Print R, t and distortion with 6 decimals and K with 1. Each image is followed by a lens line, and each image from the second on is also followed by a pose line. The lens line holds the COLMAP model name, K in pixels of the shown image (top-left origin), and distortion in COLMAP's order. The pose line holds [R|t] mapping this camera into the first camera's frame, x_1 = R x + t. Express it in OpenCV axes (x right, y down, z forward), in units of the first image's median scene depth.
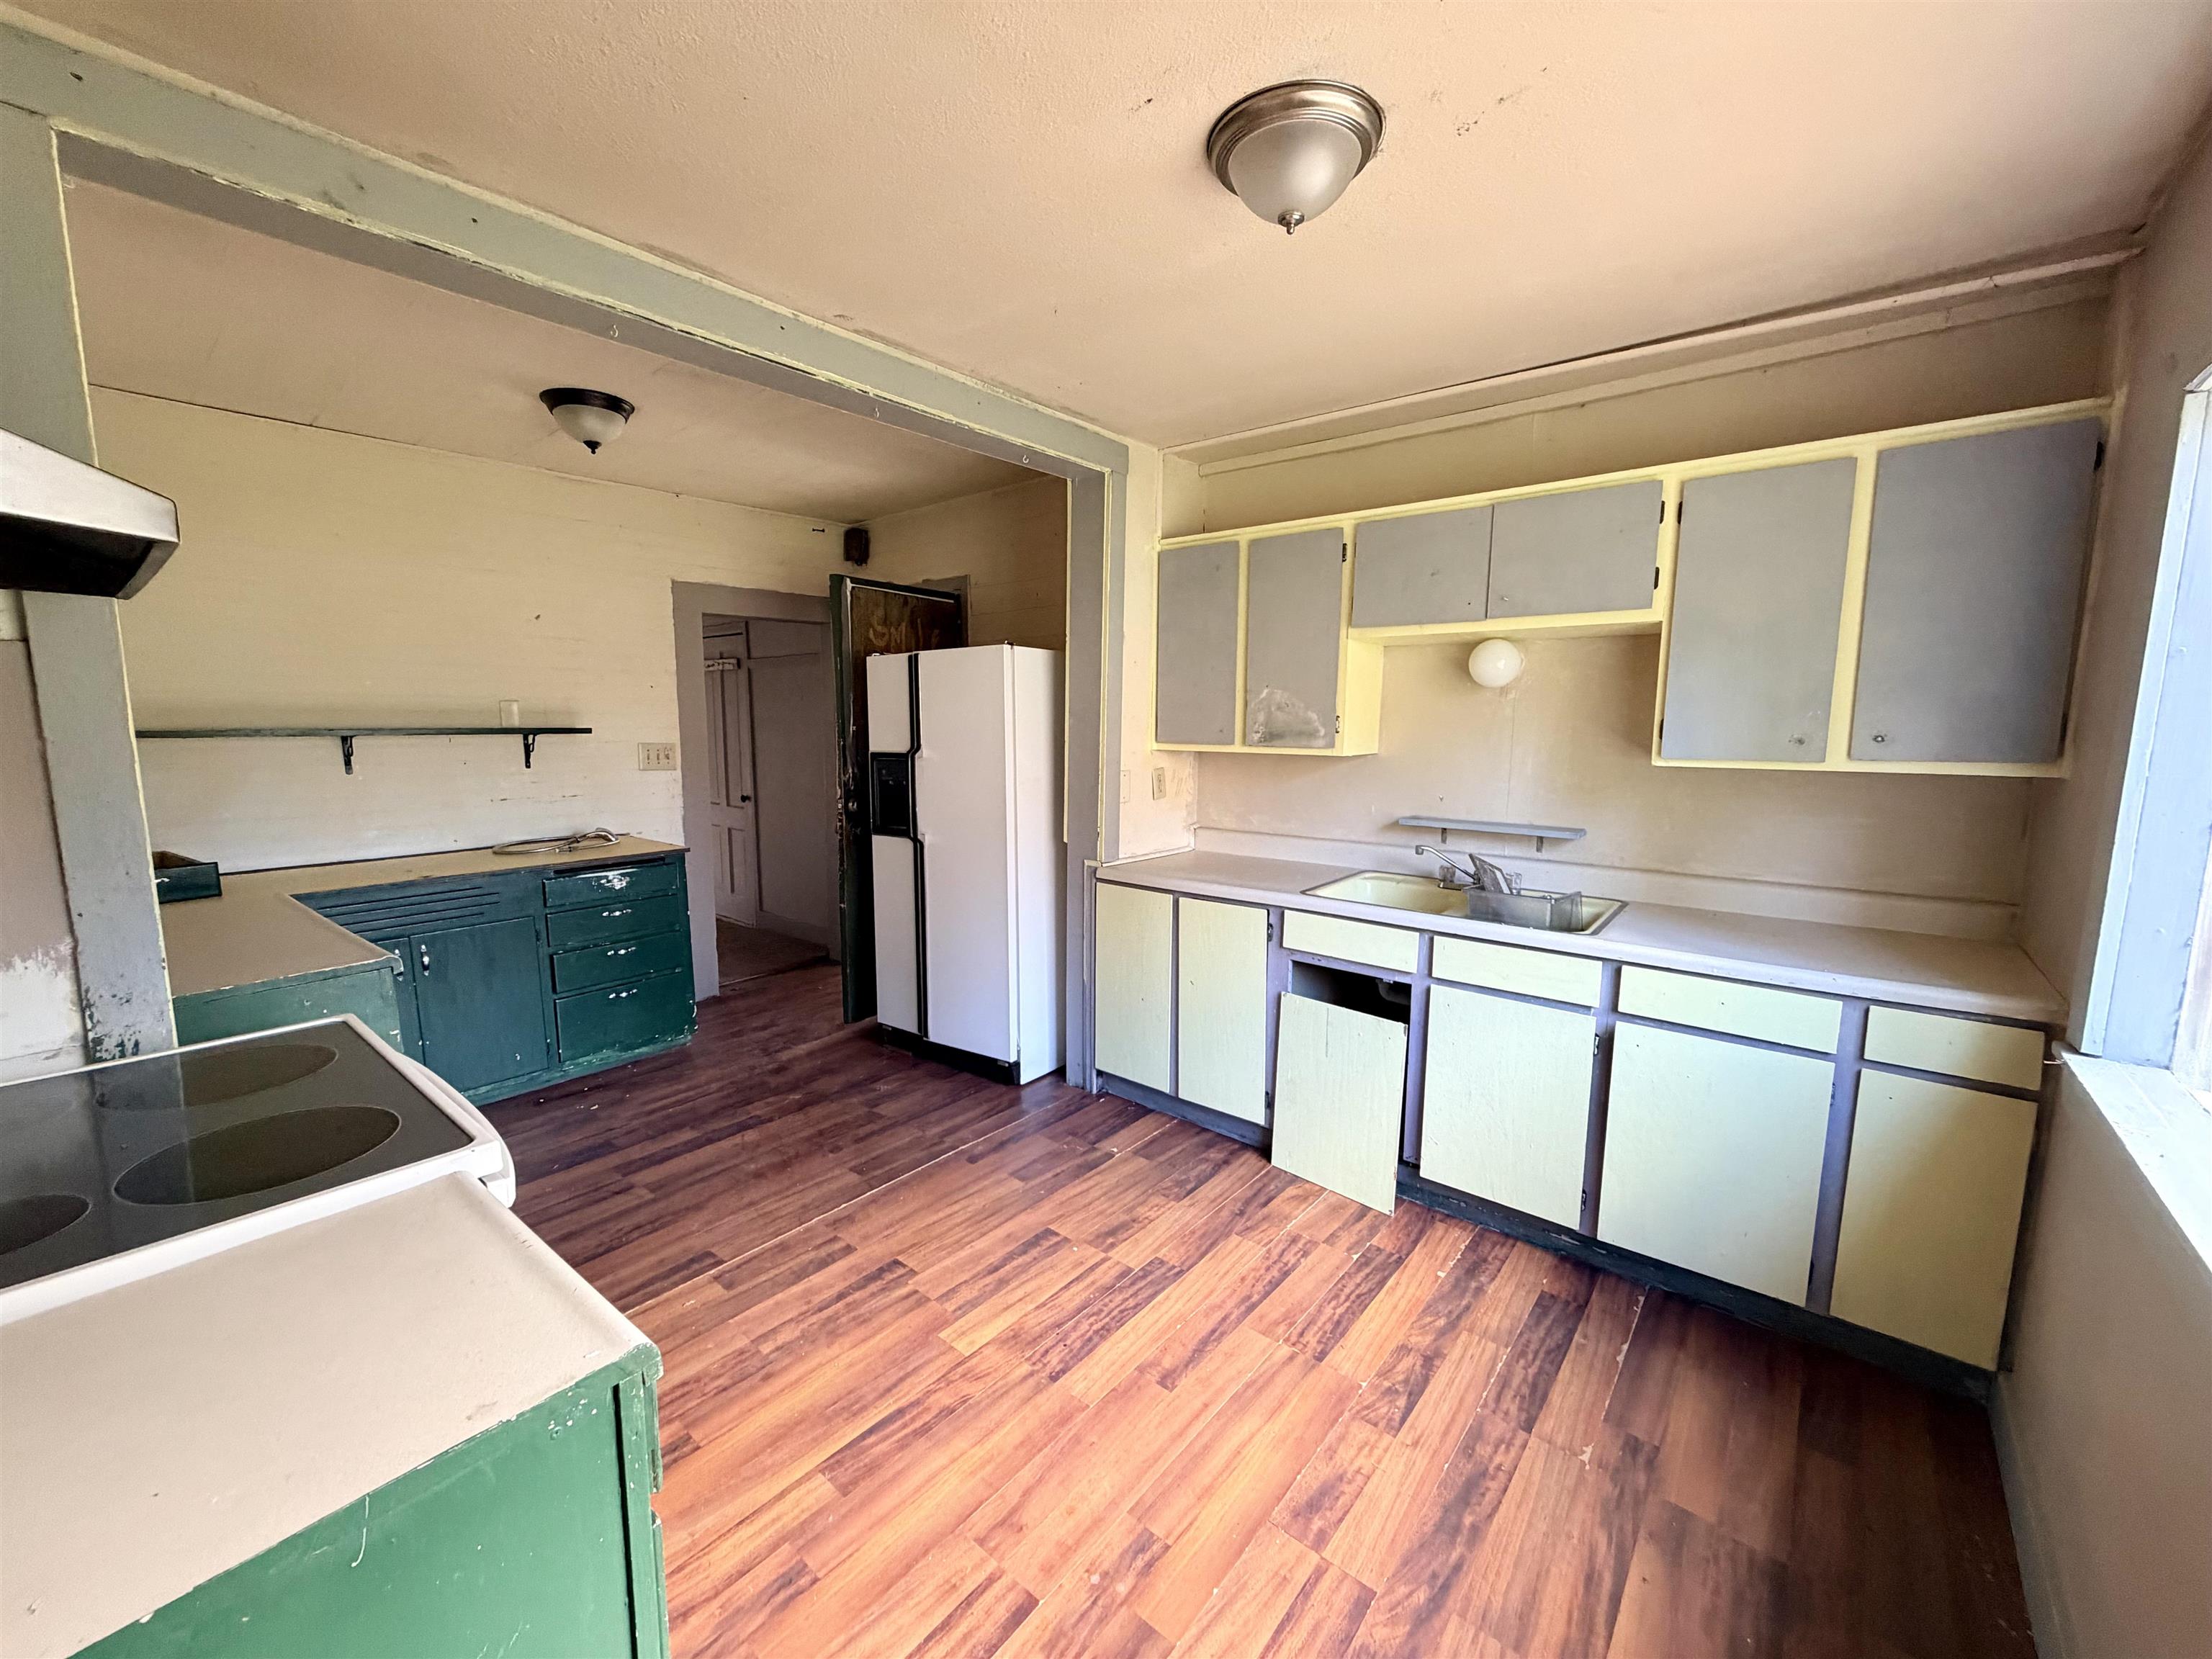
lens RADIAL K [[879.3, 0, 1101.7], [0, 879.3, 836.9], [0, 0, 1]] dist [-0.000844, 0.000079]
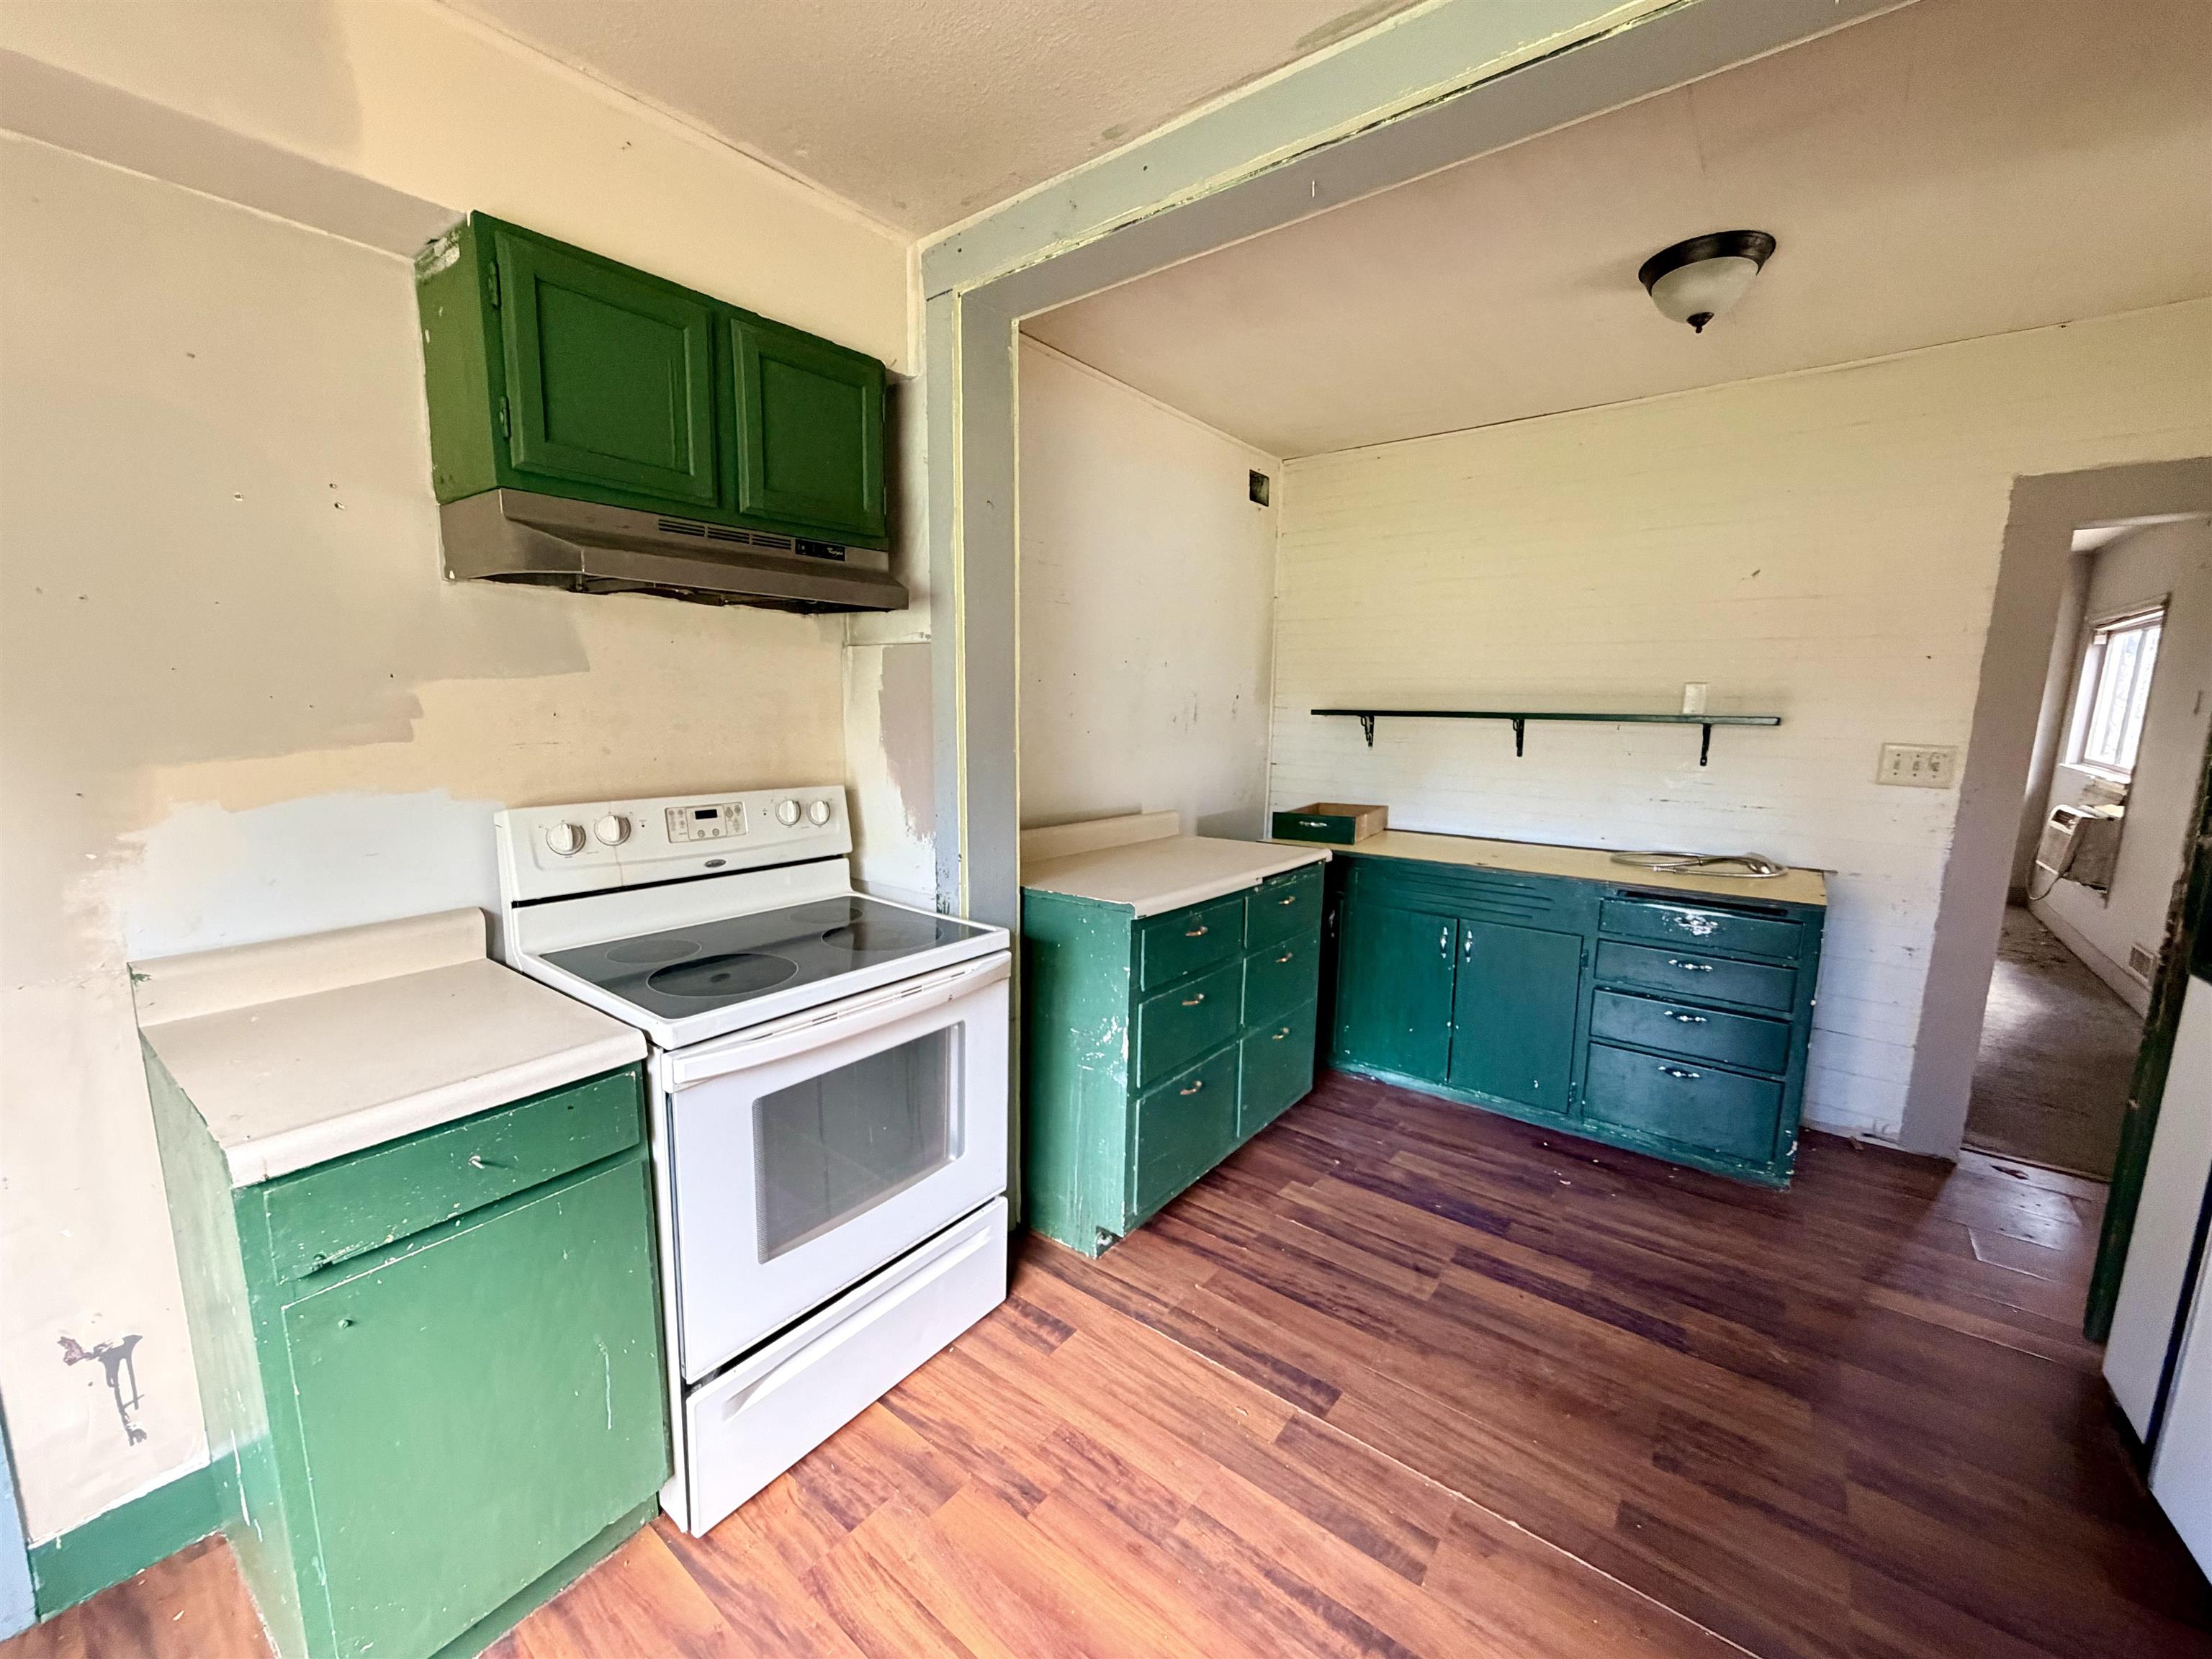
lens RADIAL K [[879.3, 0, 1103.0], [0, 879.3, 836.0], [0, 0, 1]] dist [-0.000844, 0.000079]
pose [[0.025106, 0.152949, -0.987915, 0.194976], [-0.147881, 0.977923, 0.147644, -0.072566], [0.988686, 0.142387, 0.047170, 0.583808]]
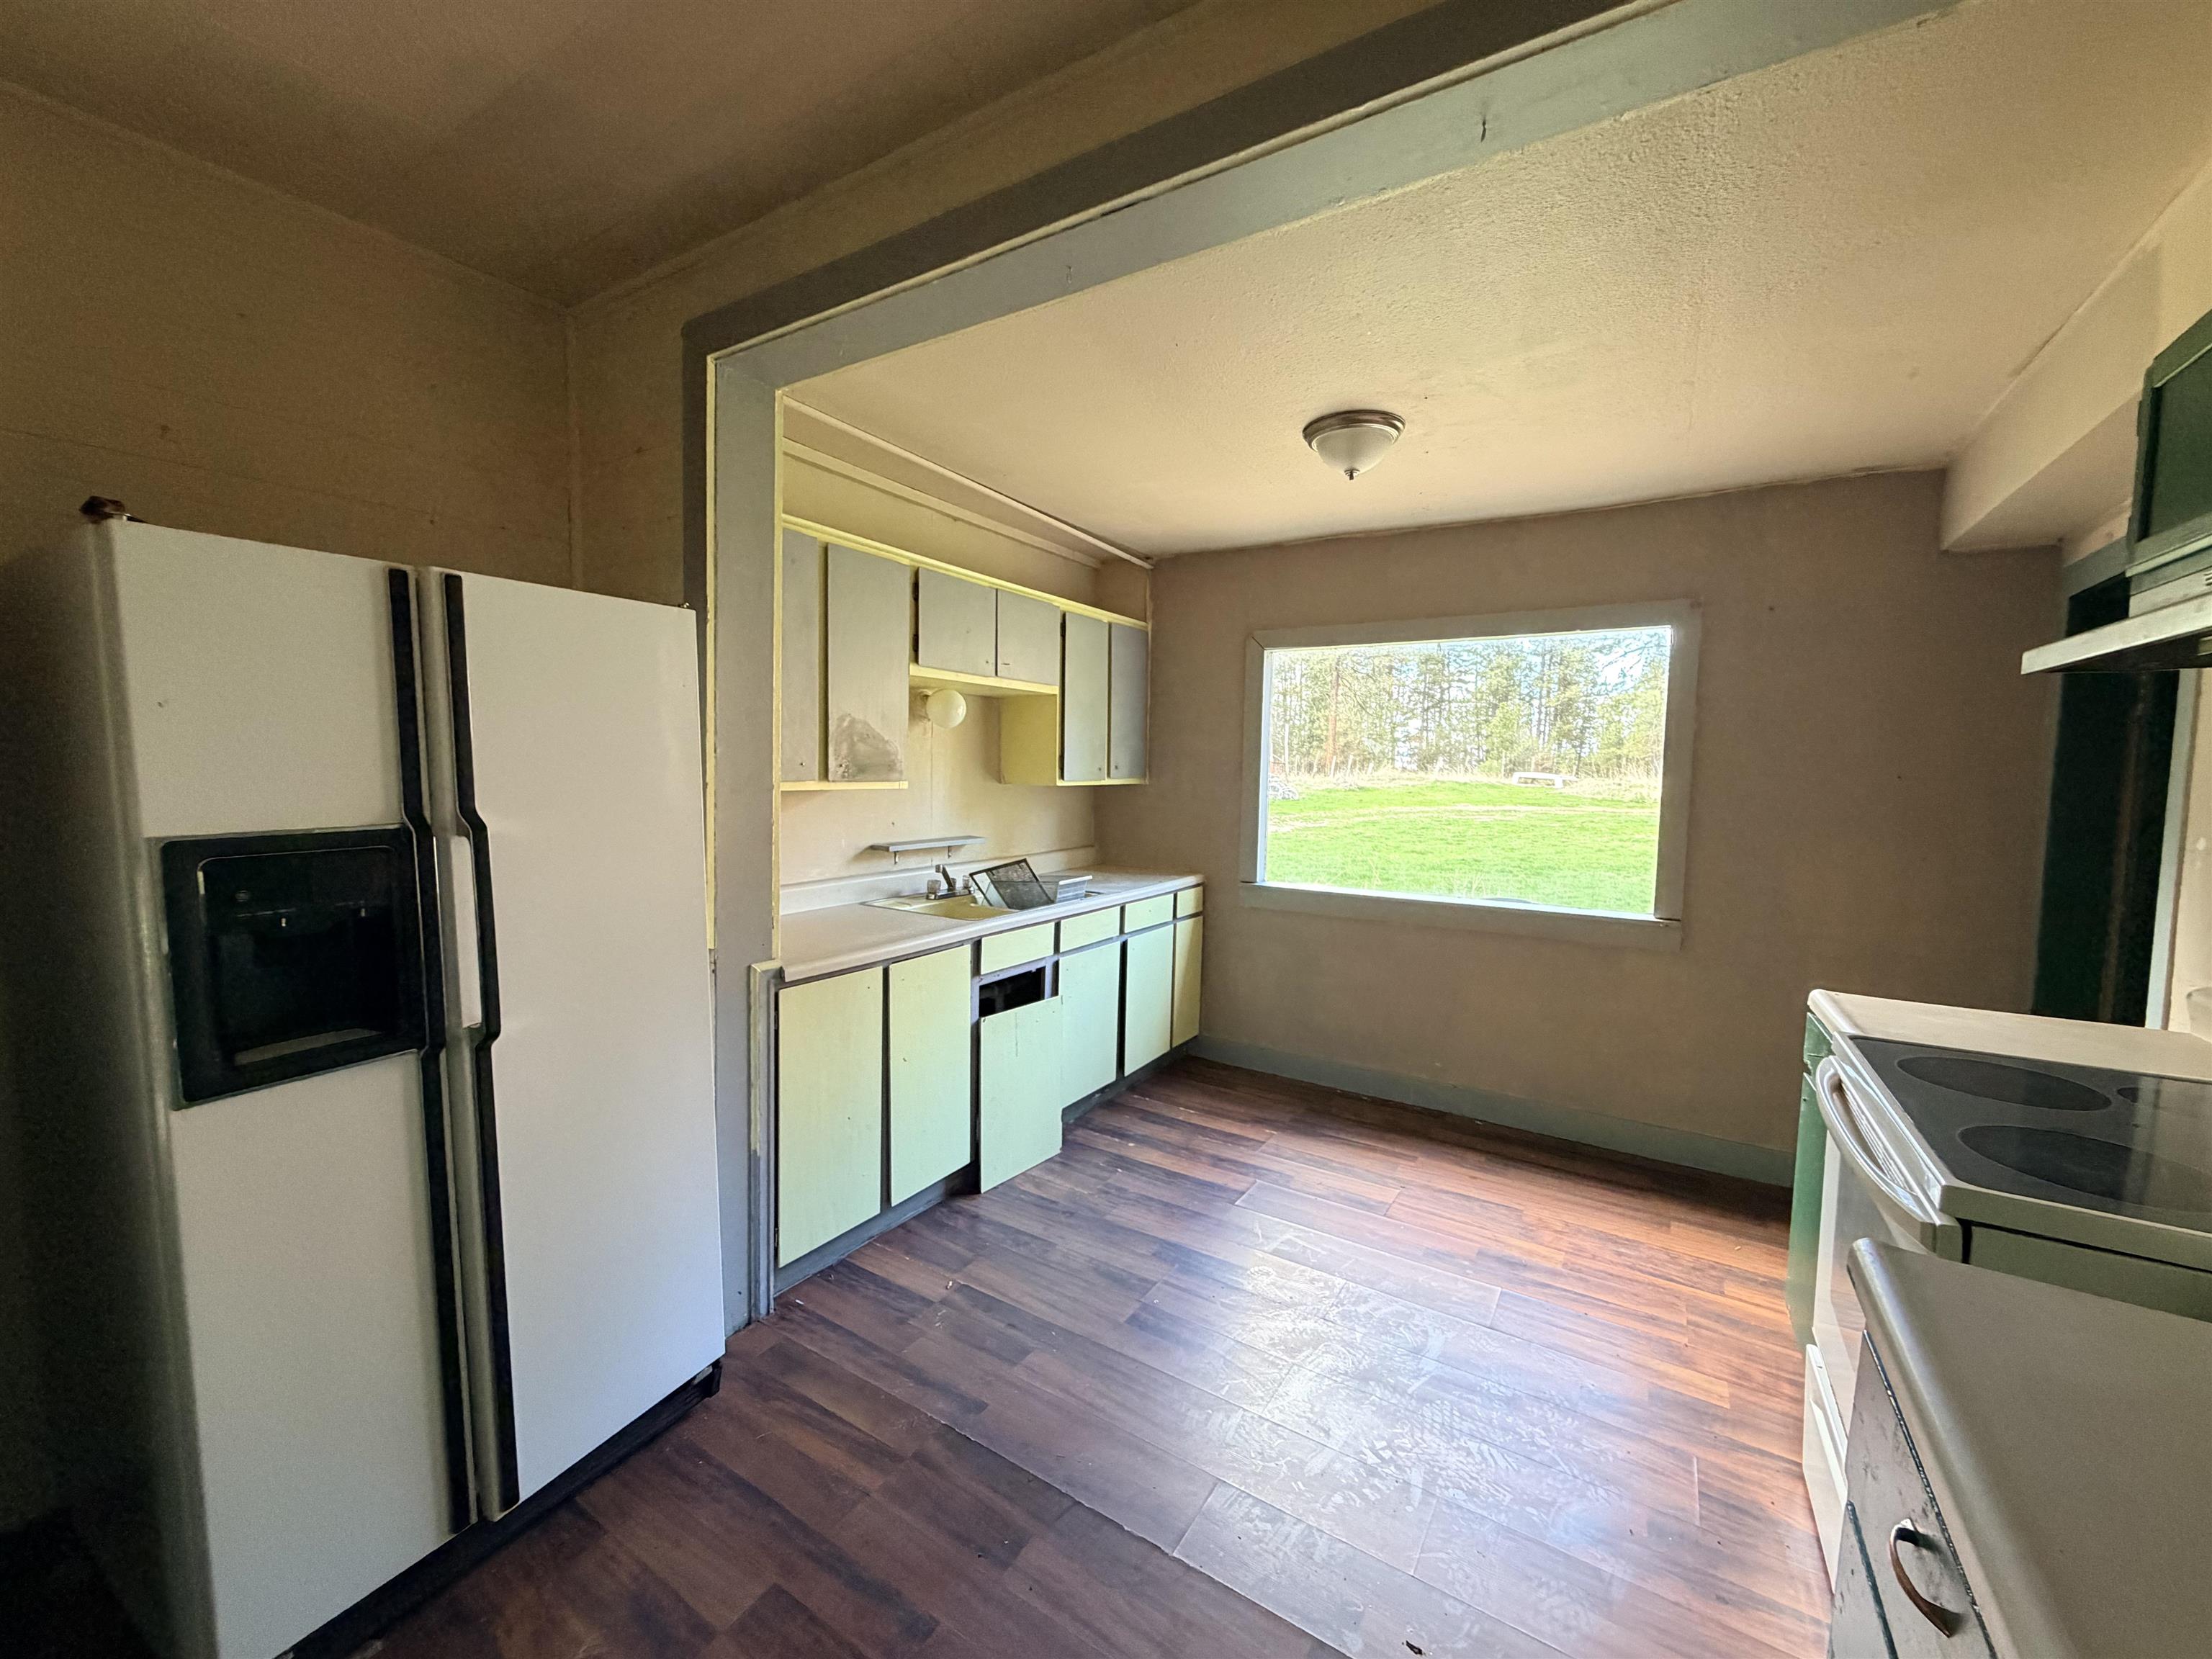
lens RADIAL K [[879.3, 0, 1100.3], [0, 879.3, 830.1], [0, 0, 1]] dist [-0.000844, 0.000079]
pose [[-0.128698, -0.081435, 0.988334, -0.799179], [0.115013, 0.988672, 0.096440, -0.122241], [-0.984992, 0.126083, -0.117874, 0.949011]]
